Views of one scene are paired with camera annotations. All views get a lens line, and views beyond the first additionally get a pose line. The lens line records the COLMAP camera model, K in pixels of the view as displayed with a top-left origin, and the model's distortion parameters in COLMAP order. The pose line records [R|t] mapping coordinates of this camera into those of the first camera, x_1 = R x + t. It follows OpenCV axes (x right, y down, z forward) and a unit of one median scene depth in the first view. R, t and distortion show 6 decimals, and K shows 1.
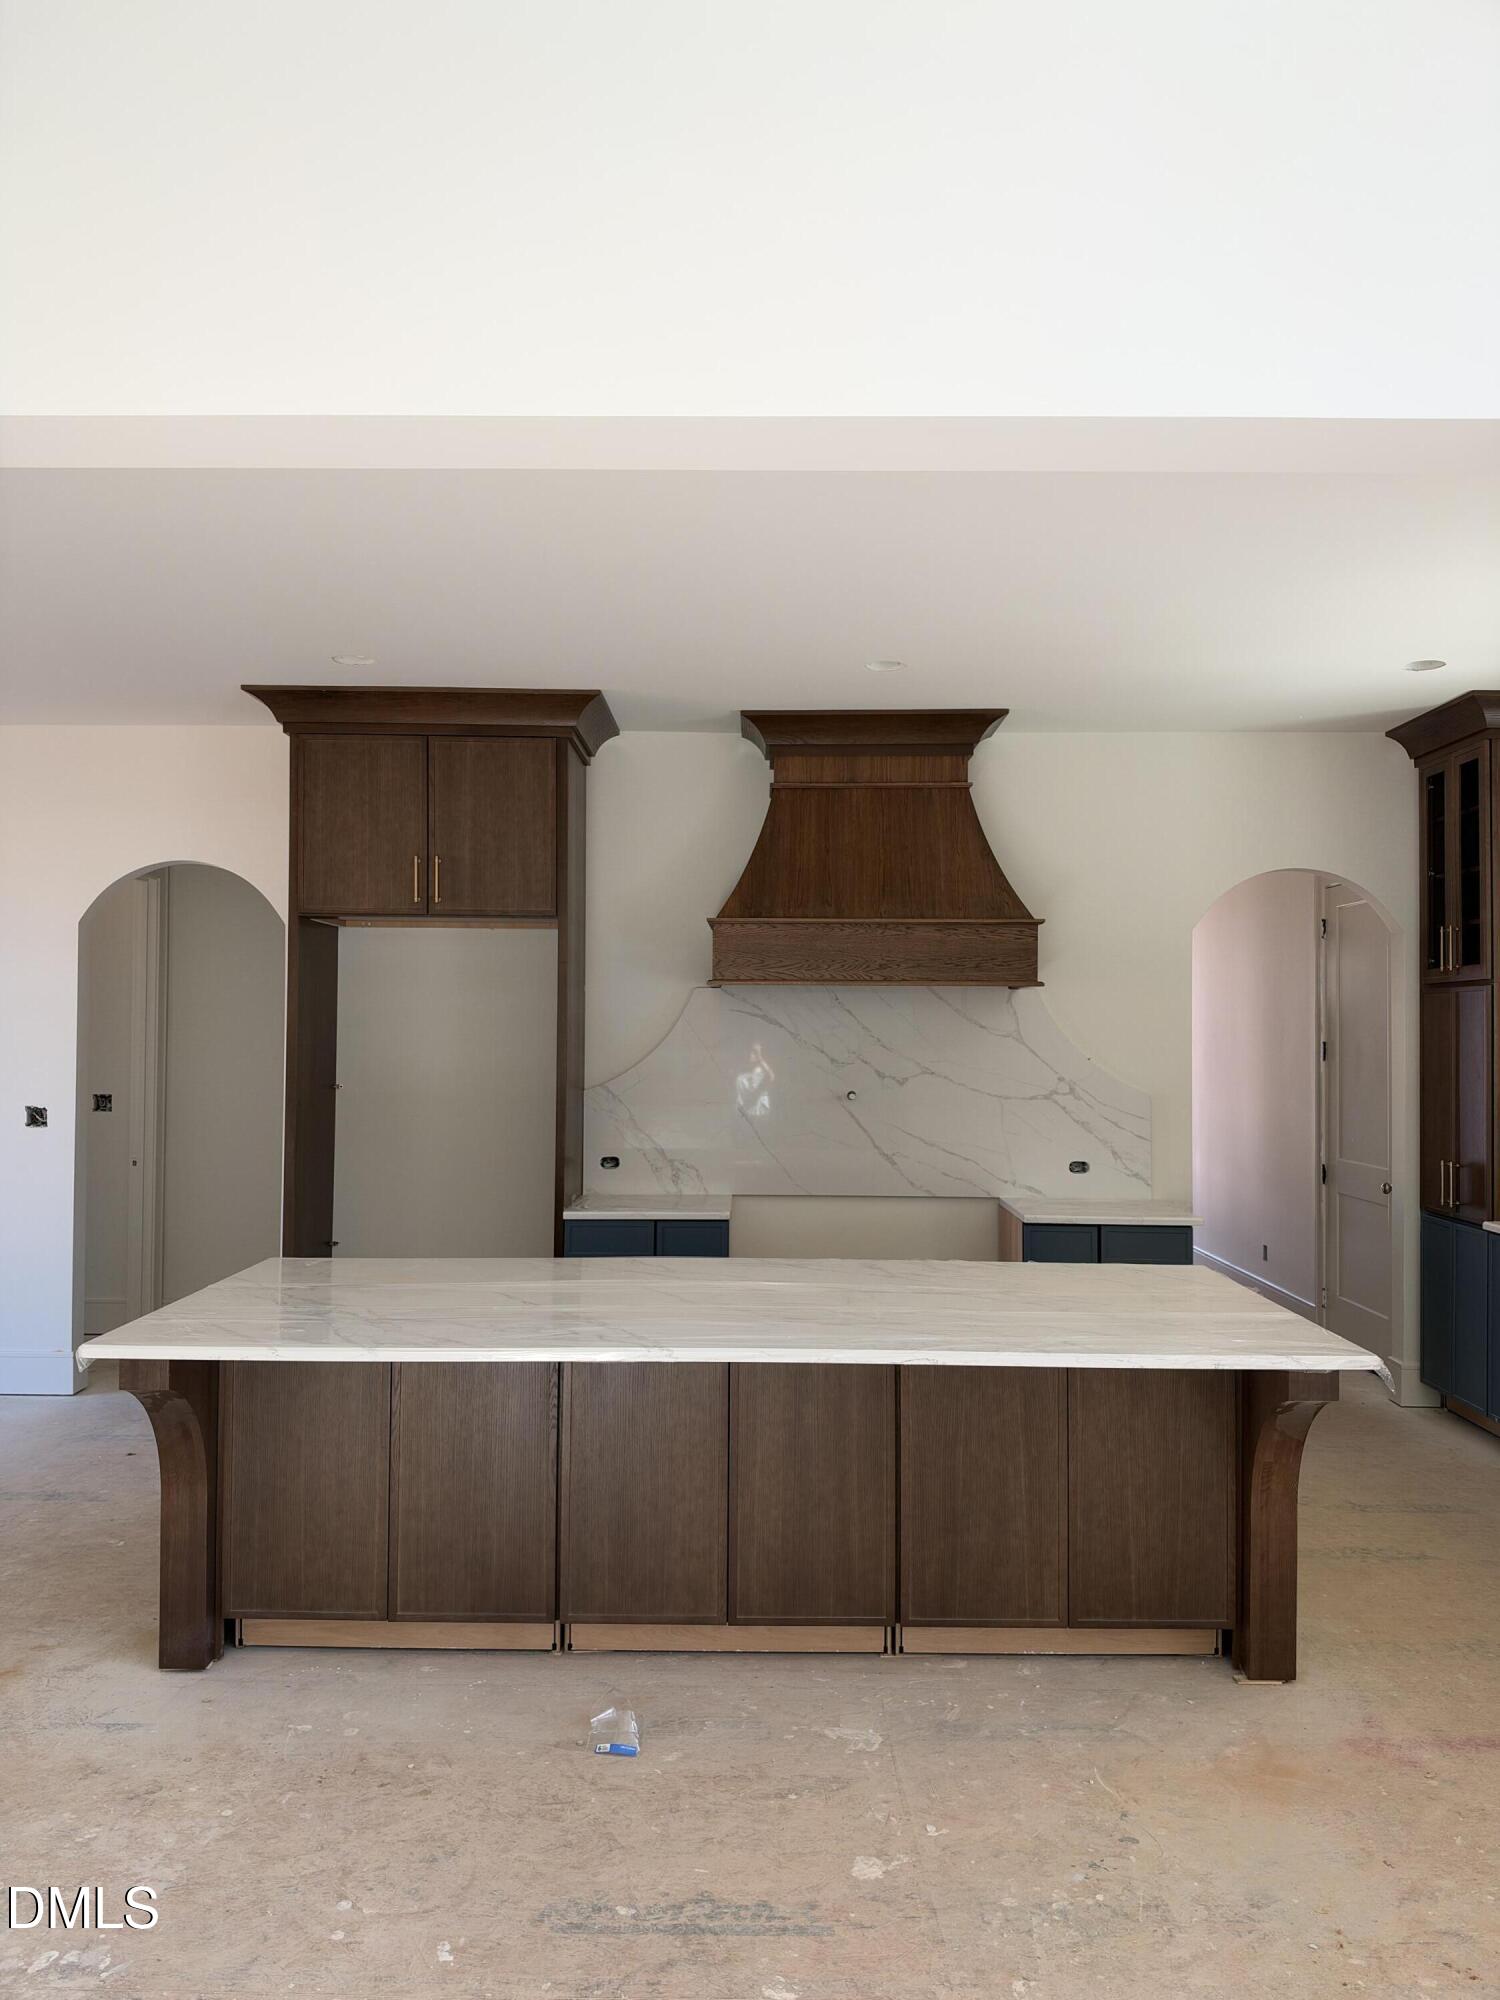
lens RADIAL K [[1449.5, 0, 767.9], [0, 1449.5, 978.4], [0, 0, 1]] dist [0.020600, -0.038952]
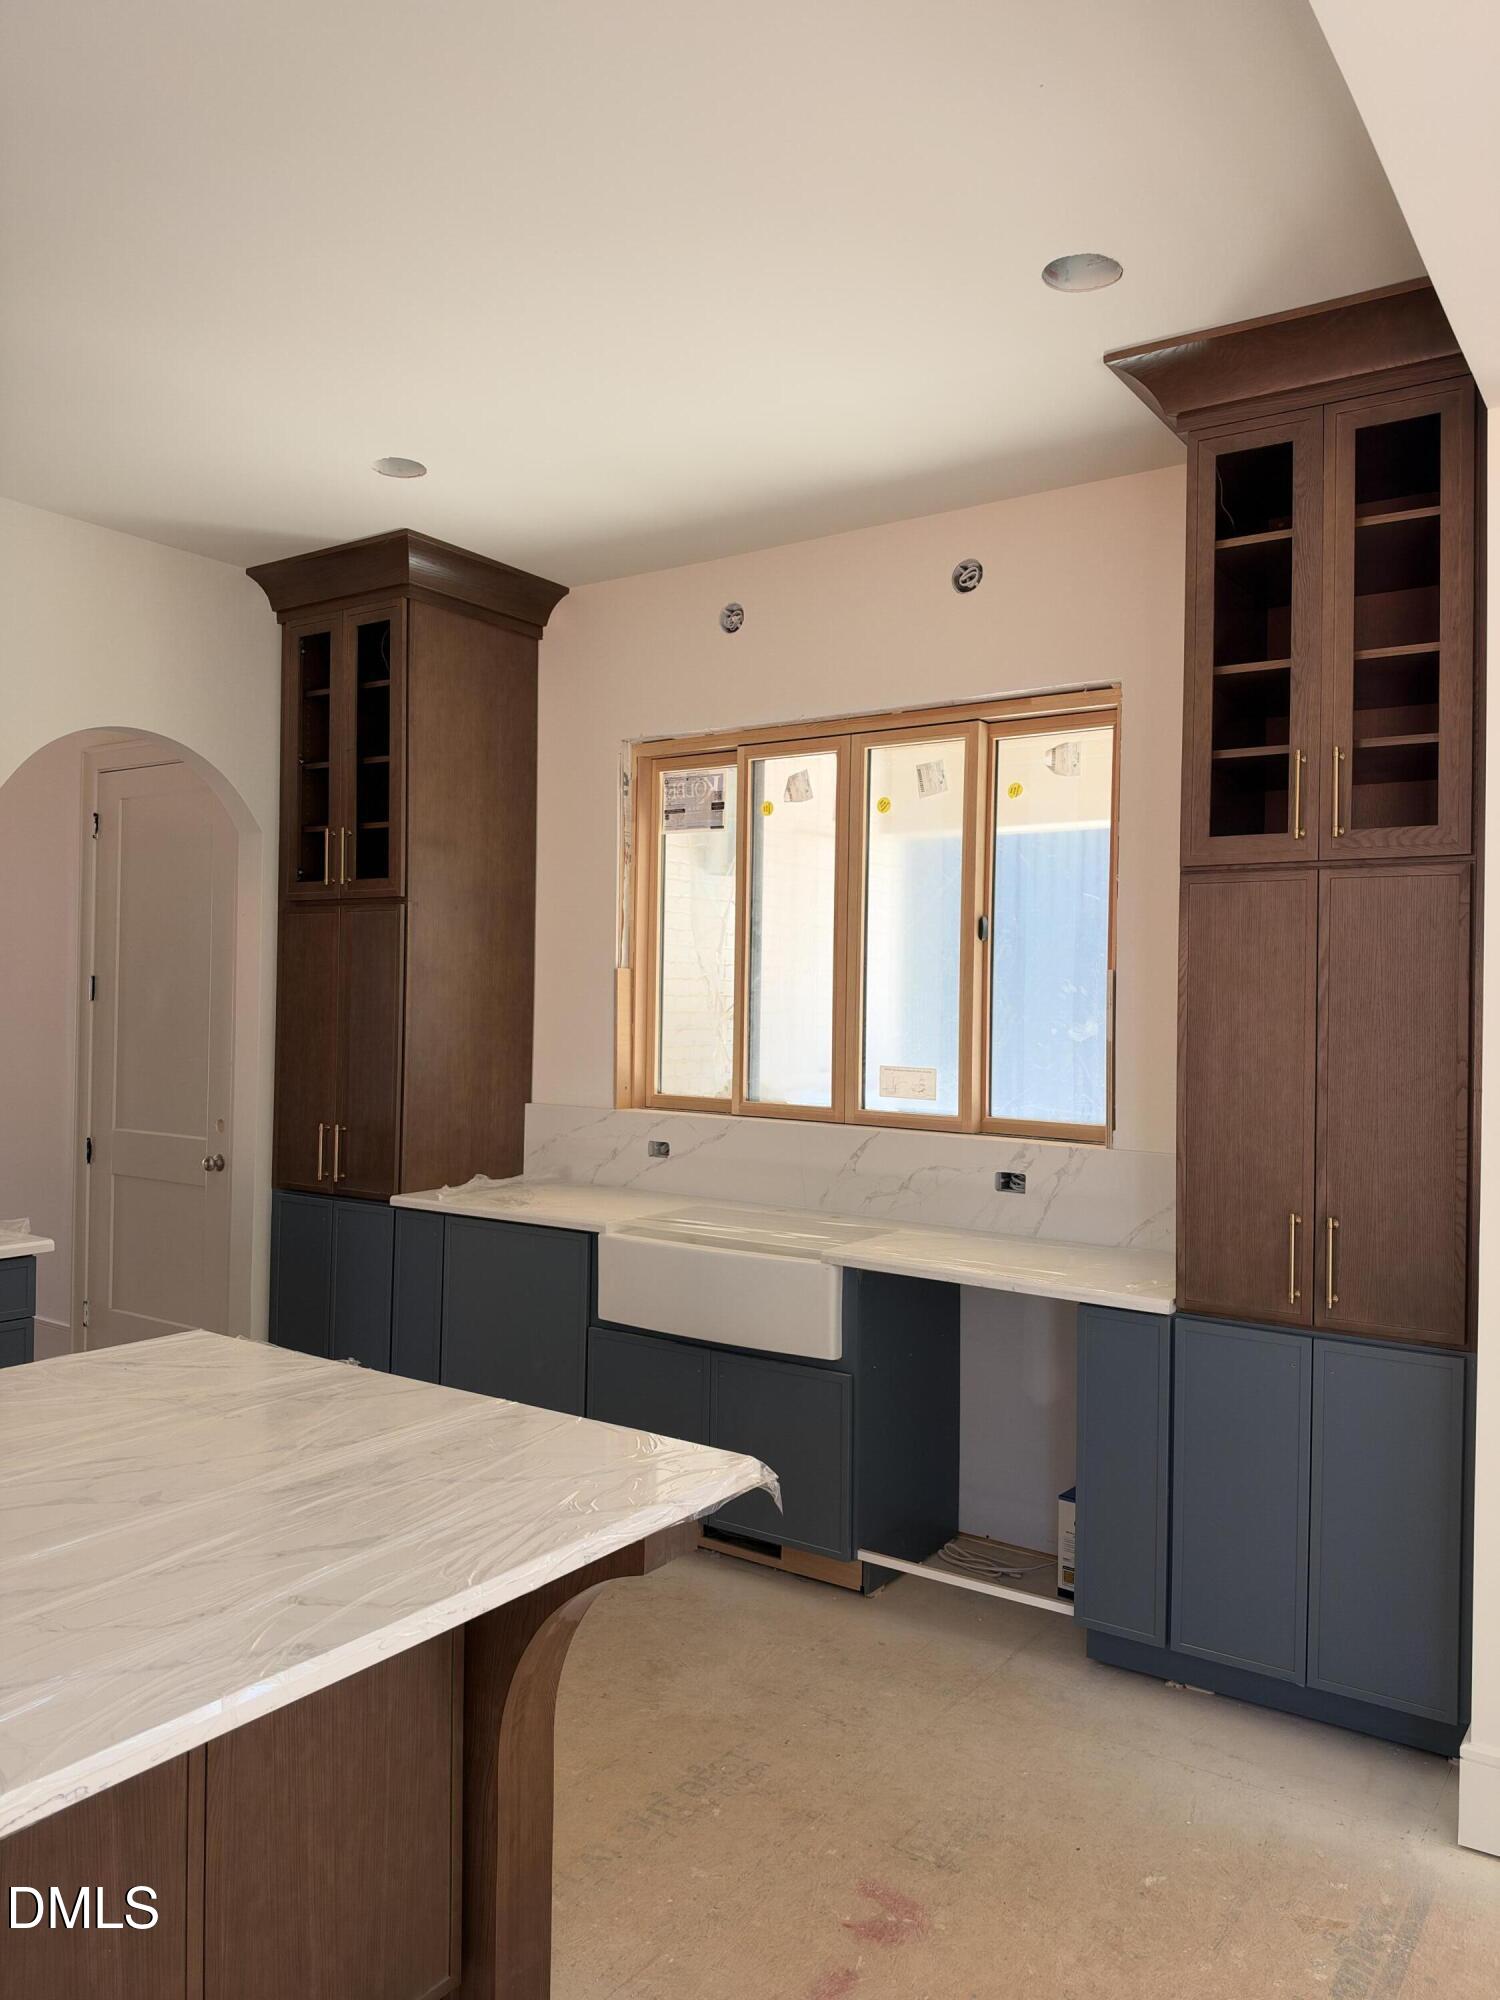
lens RADIAL K [[1449.5, 0, 740.6], [0, 1449.5, 976.9], [0, 0, 1]] dist [0.020600, -0.038952]
pose [[0.575332, 0.007006, 0.817890, -0.053751], [-0.036533, 0.999185, 0.017139, 0.024497], [-0.817104, -0.039741, 0.575119, 0.376208]]
